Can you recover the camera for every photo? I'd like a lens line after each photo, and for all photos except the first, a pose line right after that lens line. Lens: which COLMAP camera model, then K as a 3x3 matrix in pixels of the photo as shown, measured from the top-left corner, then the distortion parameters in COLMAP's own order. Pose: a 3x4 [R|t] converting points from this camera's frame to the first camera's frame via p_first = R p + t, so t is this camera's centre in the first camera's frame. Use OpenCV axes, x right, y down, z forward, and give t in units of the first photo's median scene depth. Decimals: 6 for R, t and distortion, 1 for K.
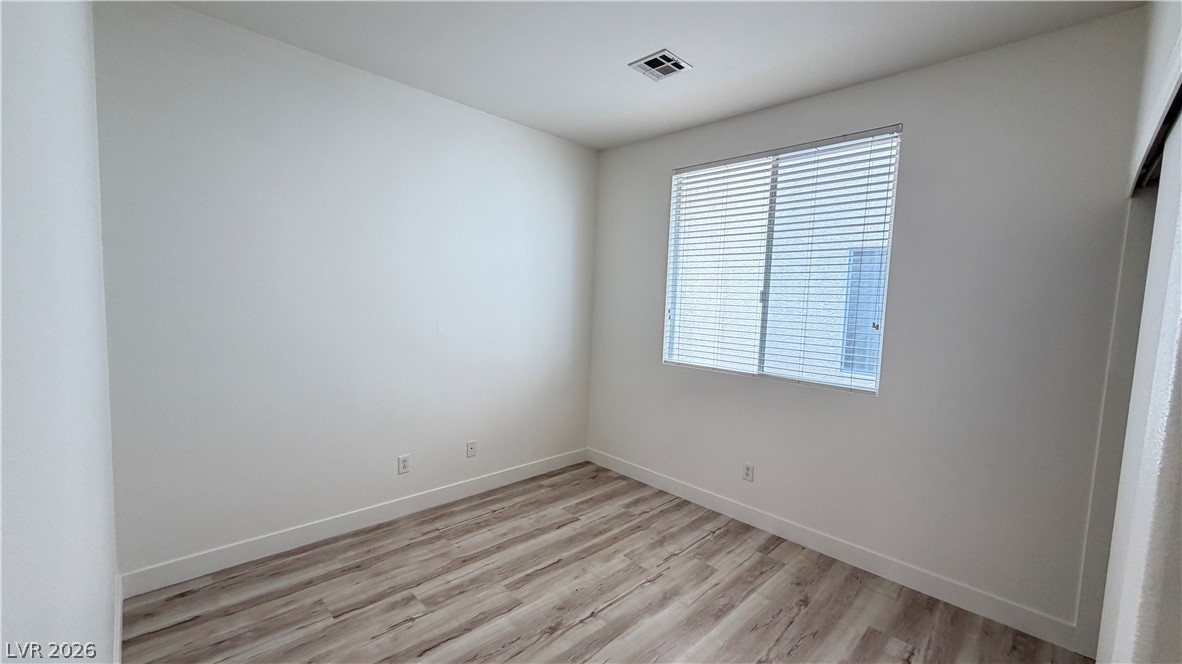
lens RADIAL K [[473.3, 0, 593.9], [0, 473.3, 338.6], [0, 0, 1]] dist [-0.002363, -0.000081]
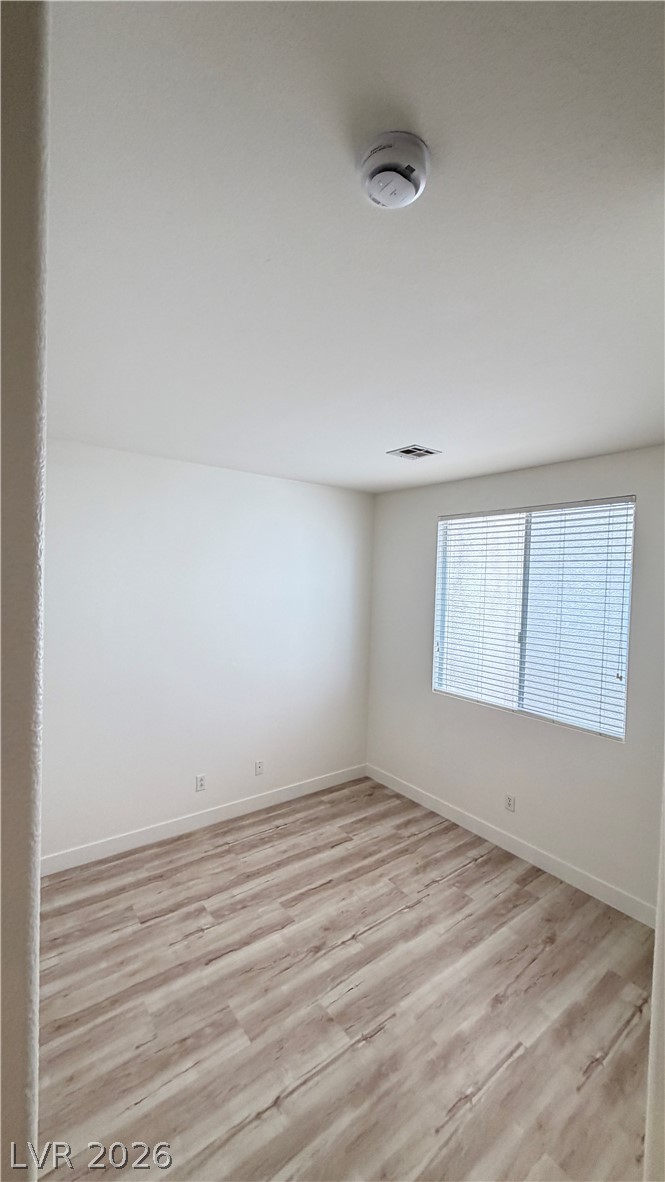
lens RADIAL K [[473.3, 0, 336.9], [0, 473.3, 595.5], [0, 0, 1]] dist [-0.002363, -0.000081]
pose [[0.992422, -0.007357, -0.122658, 0.088448], [0.000954, 0.998637, -0.052179, -0.155857], [0.122875, 0.051666, 0.991076, -0.155369]]
